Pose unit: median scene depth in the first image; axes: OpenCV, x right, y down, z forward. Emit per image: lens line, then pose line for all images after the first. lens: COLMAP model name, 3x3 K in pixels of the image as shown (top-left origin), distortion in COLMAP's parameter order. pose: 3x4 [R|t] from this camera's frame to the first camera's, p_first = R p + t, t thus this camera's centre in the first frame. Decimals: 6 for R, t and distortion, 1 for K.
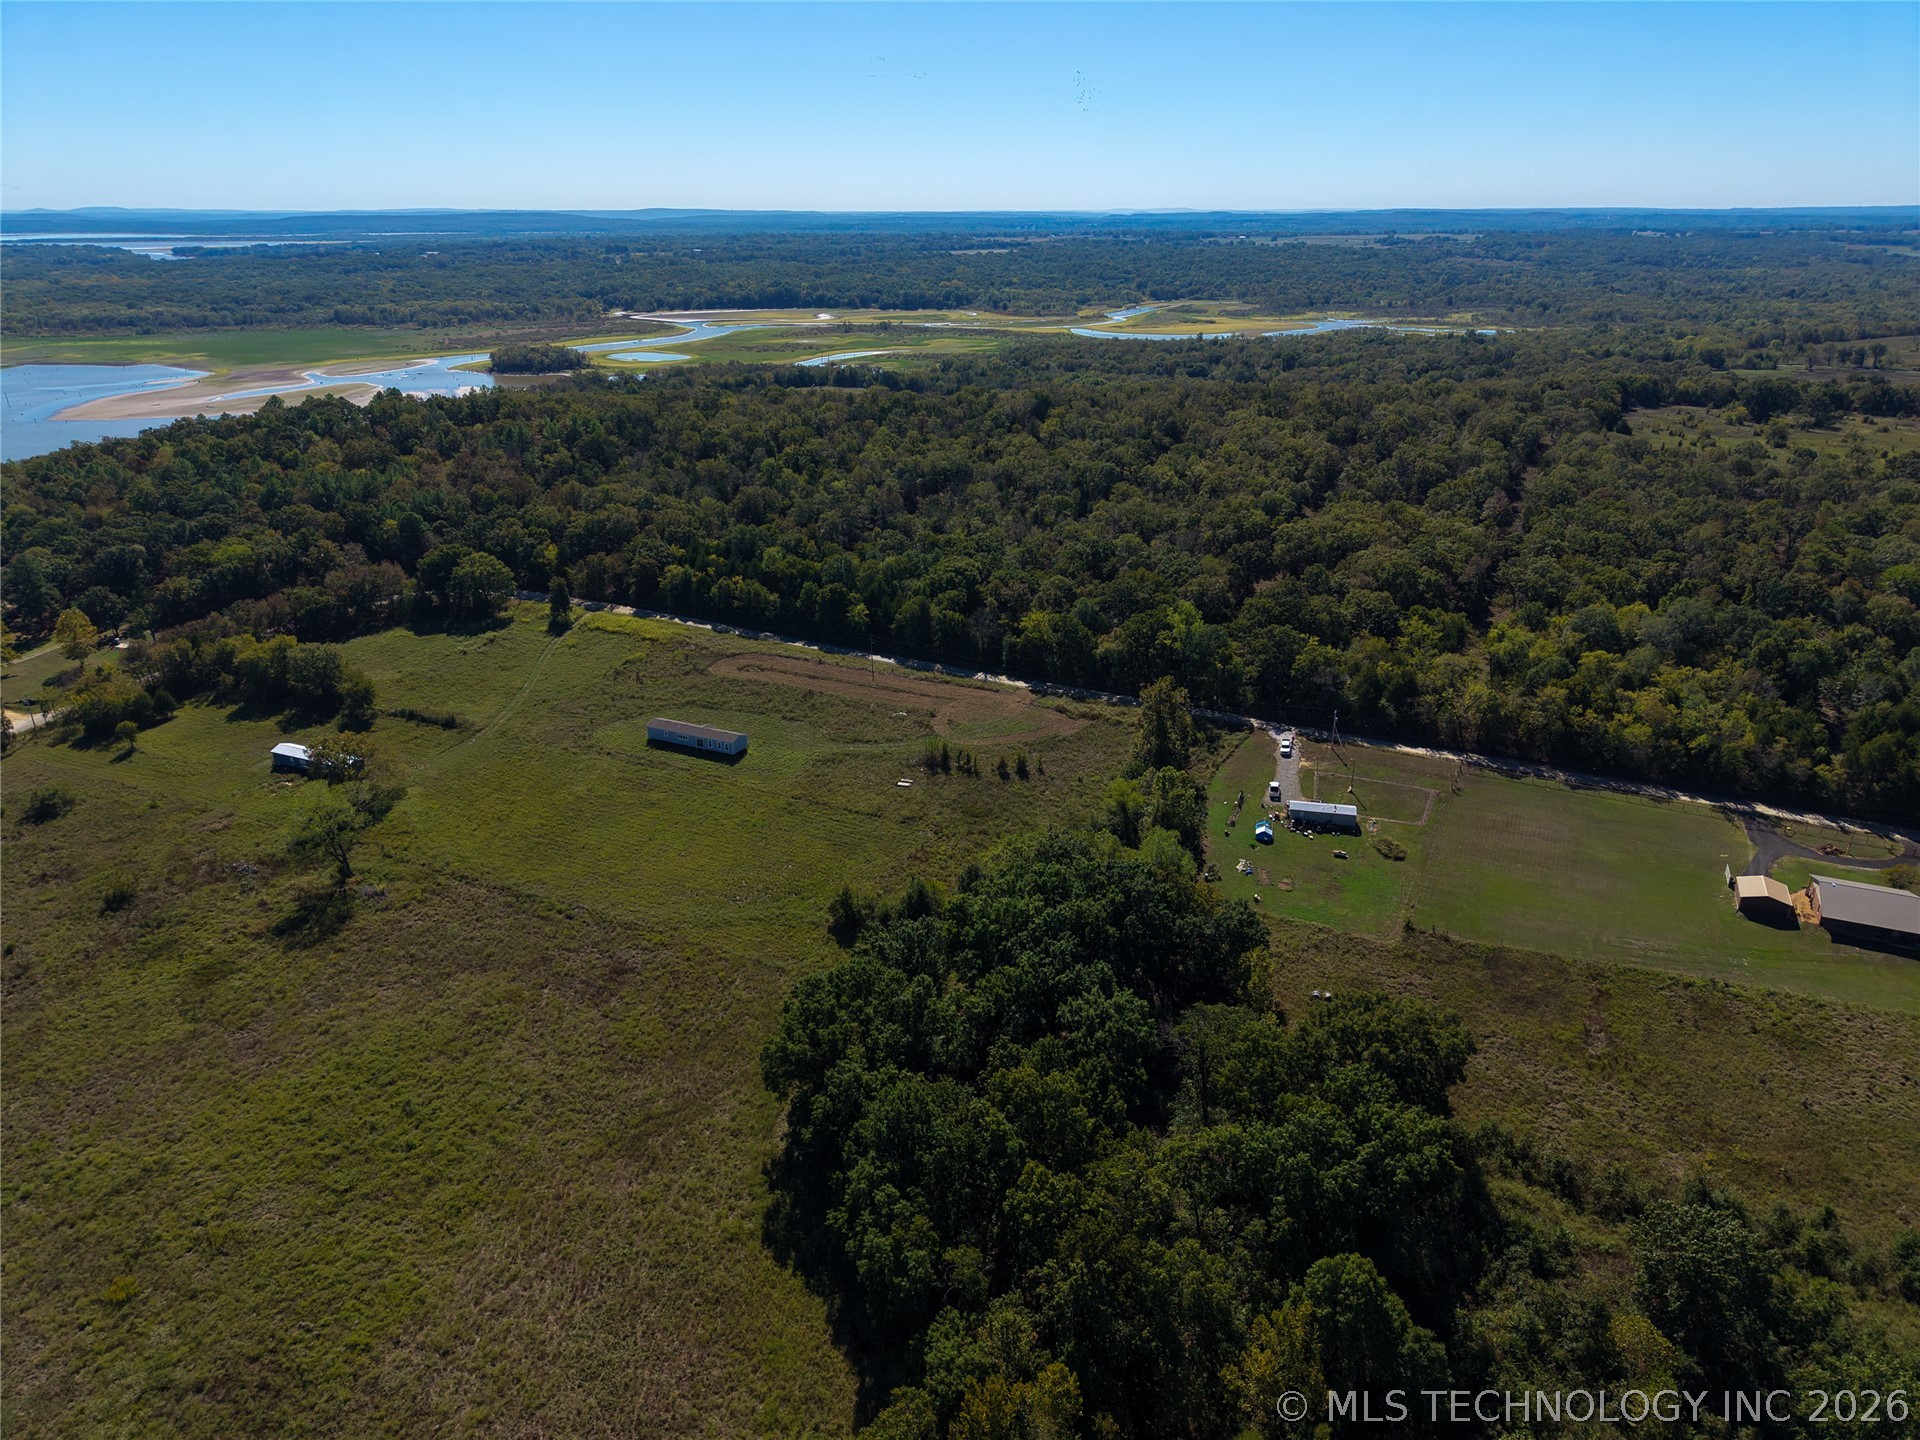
lens RADIAL K [[1288.5, 0, 960.0], [0, 1288.5, 720.0], [0, 0, 1]] dist [0.024447, -0.022972]
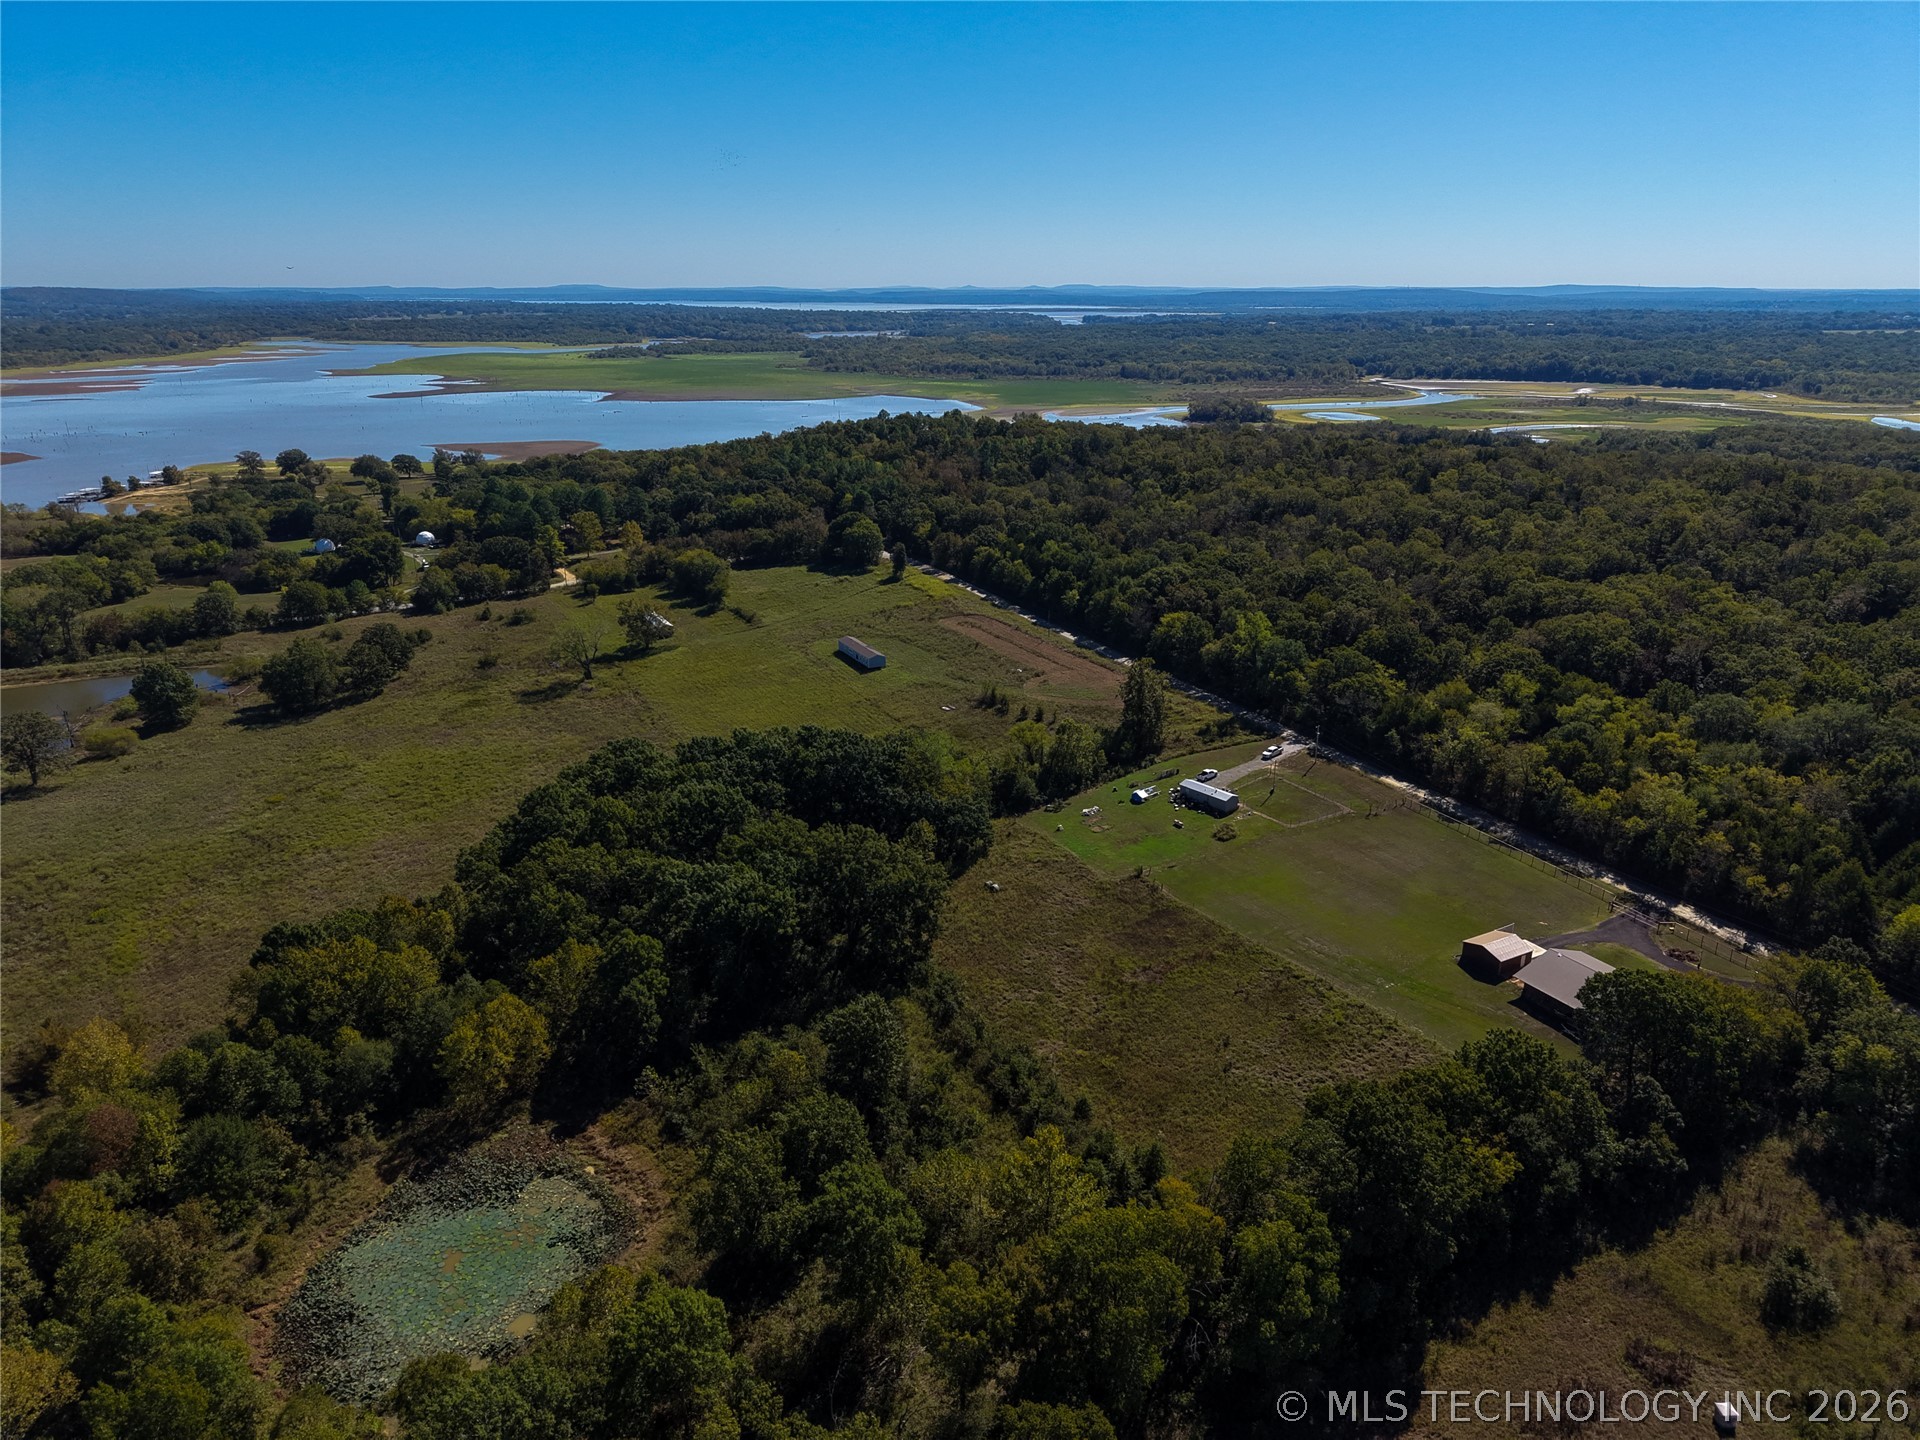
lens RADIAL K [[1278.5, 0, 960.0], [0, 1278.5, 720.0], [0, 0, 1]] dist [0.050238, -0.057030]
pose [[0.801168, 0.195445, -0.565624, 0.158471], [-0.224319, 0.974332, 0.018937, 0.008243], [0.554806, 0.111708, 0.824446, -0.001961]]
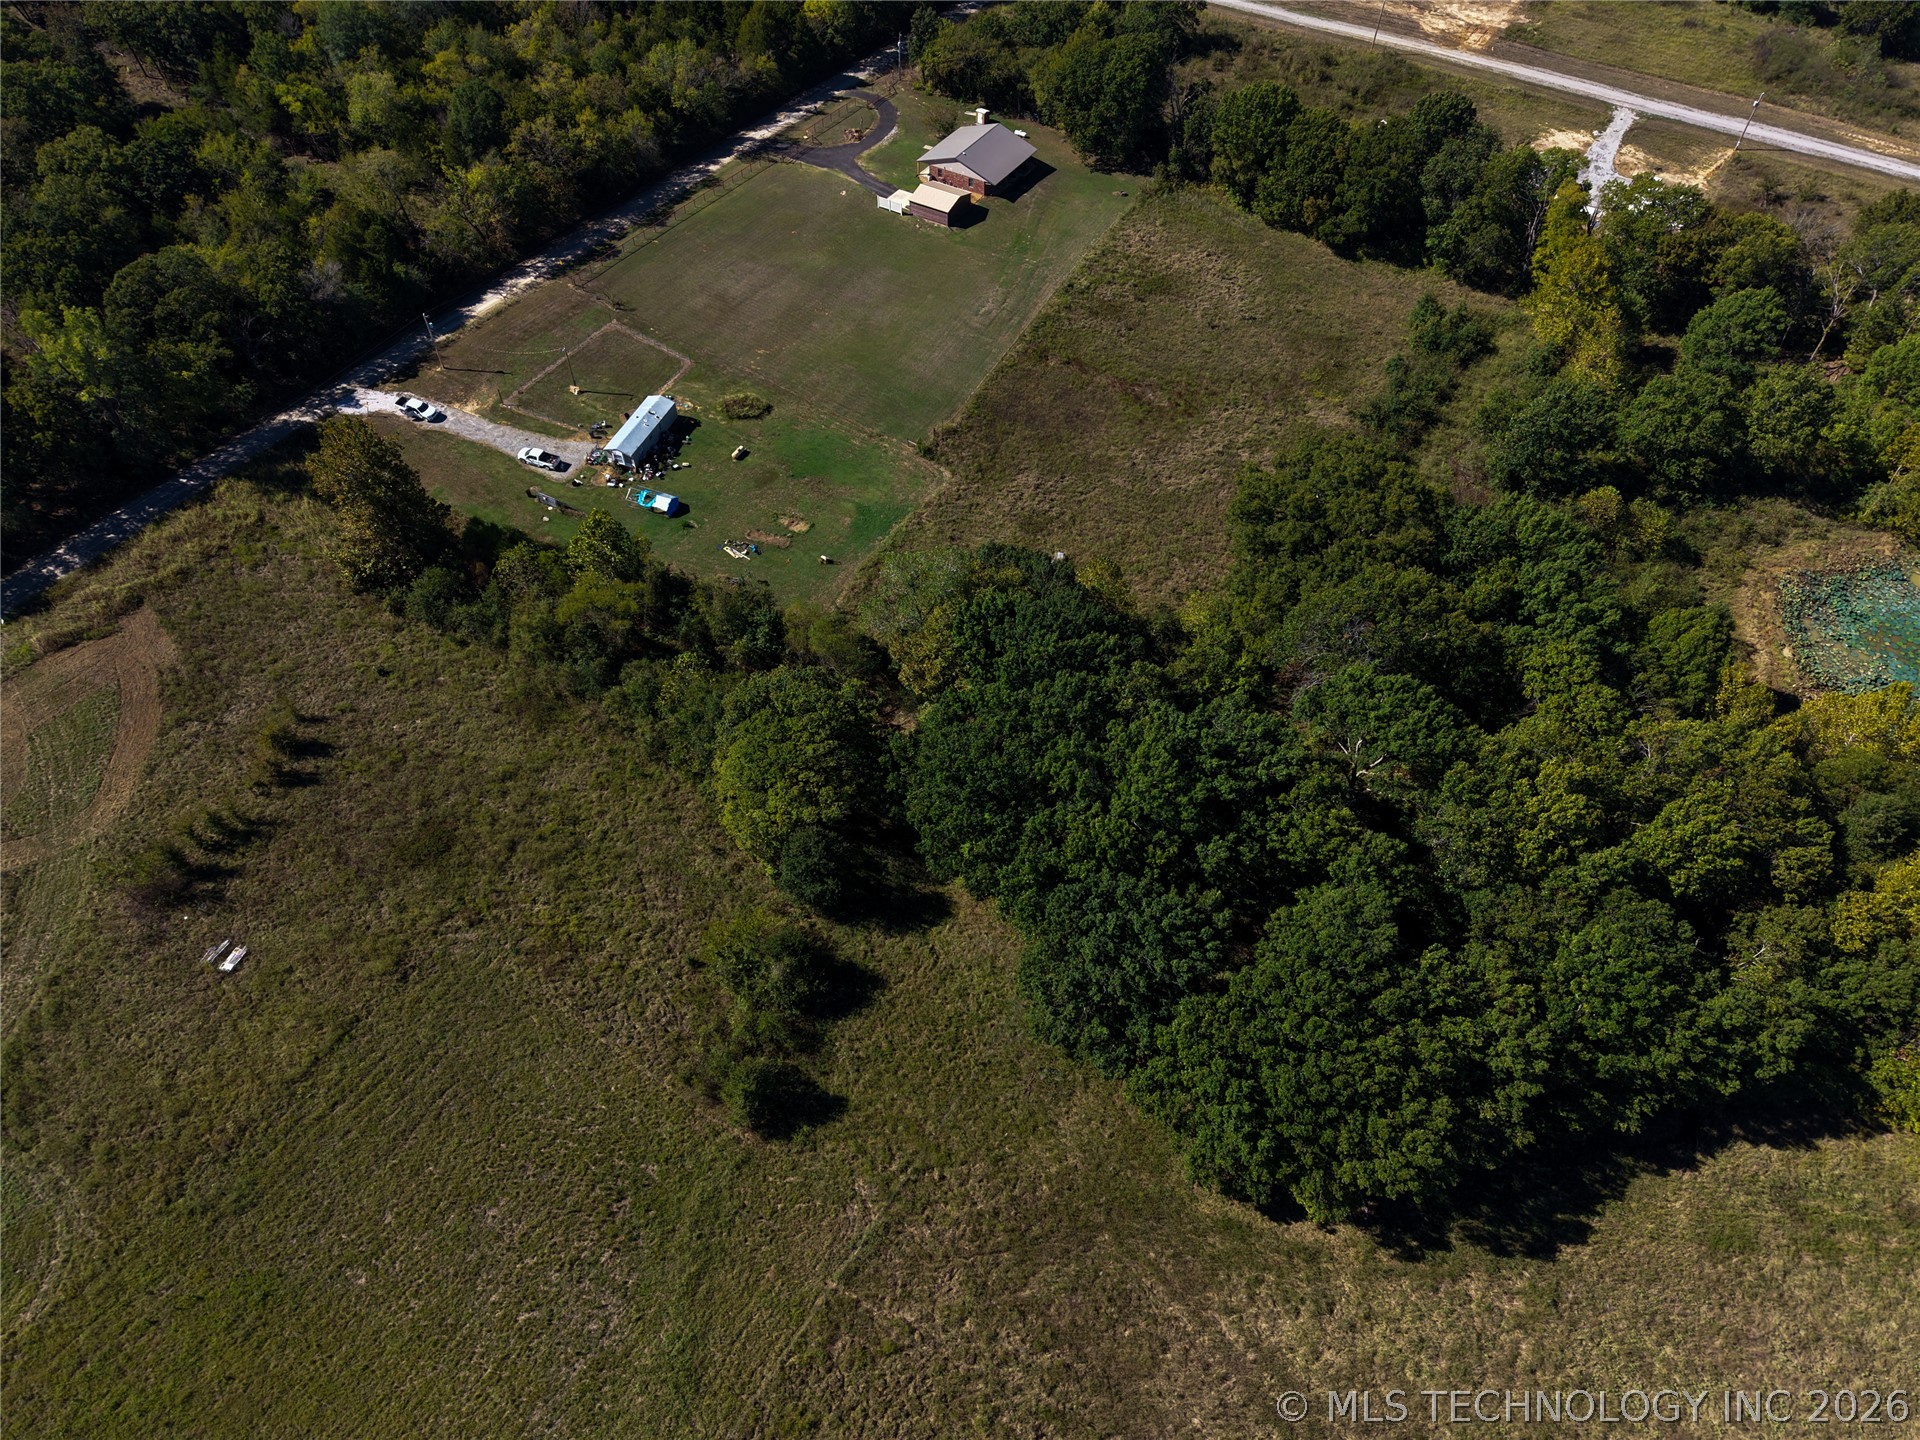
lens RADIAL K [[1278.5, 0, 960.0], [0, 1278.5, 720.0], [0, 0, 1]] dist [0.050238, -0.057030]
pose [[0.120701, -0.756395, 0.642883, -0.058619], [0.368504, 0.635484, 0.678502, -0.052871], [-0.921757, 0.155009, 0.355438, 0.138897]]
